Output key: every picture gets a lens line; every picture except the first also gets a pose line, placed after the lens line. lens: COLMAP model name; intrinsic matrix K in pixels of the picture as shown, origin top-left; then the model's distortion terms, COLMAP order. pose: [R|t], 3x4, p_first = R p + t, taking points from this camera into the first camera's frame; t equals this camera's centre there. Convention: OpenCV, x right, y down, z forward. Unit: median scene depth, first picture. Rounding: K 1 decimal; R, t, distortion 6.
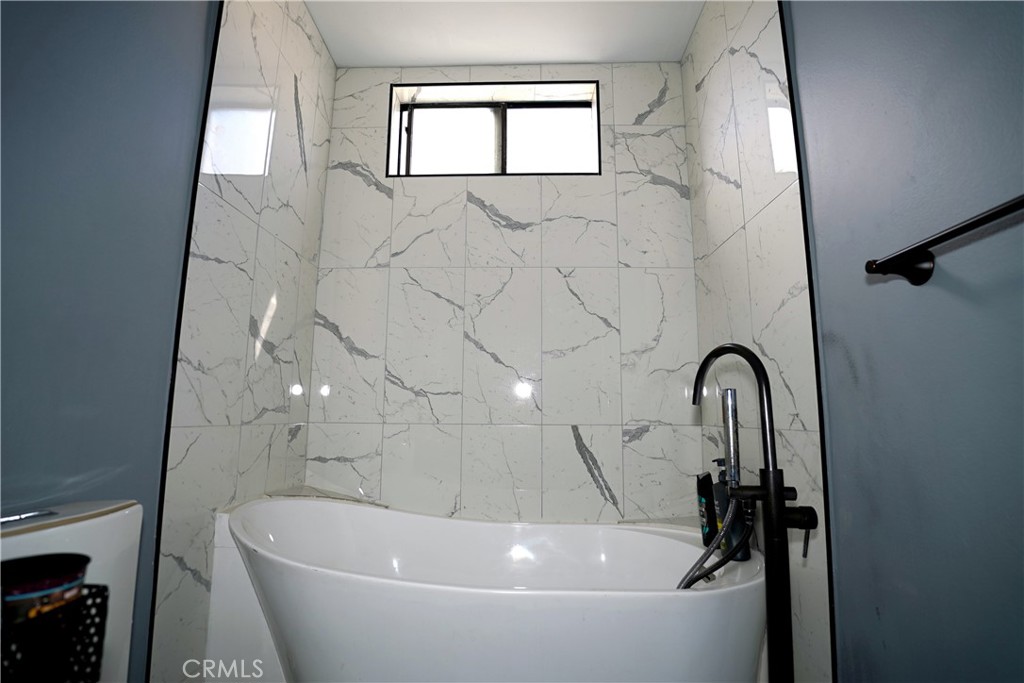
lens RADIAL K [[495.4, 0, 512.7], [0, 495.4, 340.8], [0, 0, 1]] dist [-0.041544, 0.009153]
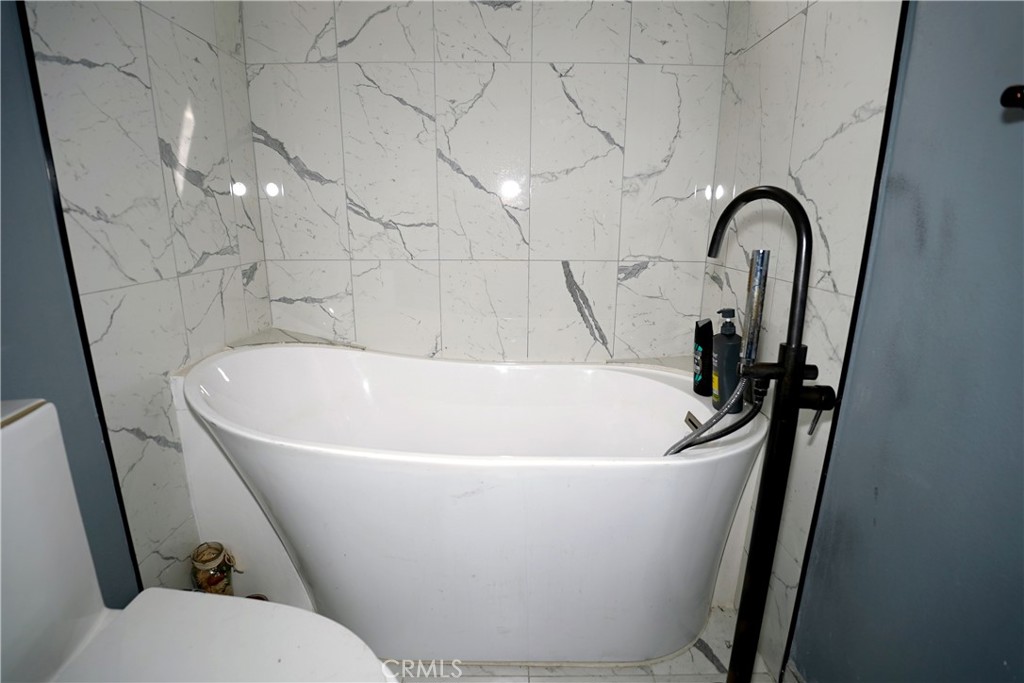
lens RADIAL K [[495.4, 0, 511.7], [0, 495.4, 338.3], [0, 0, 1]] dist [-0.041544, 0.009153]
pose [[0.999741, -0.006321, 0.021875, 0.008144], [-0.002484, 0.924674, 0.380751, -0.045136], [-0.022634, -0.380707, 0.924419, 0.132078]]
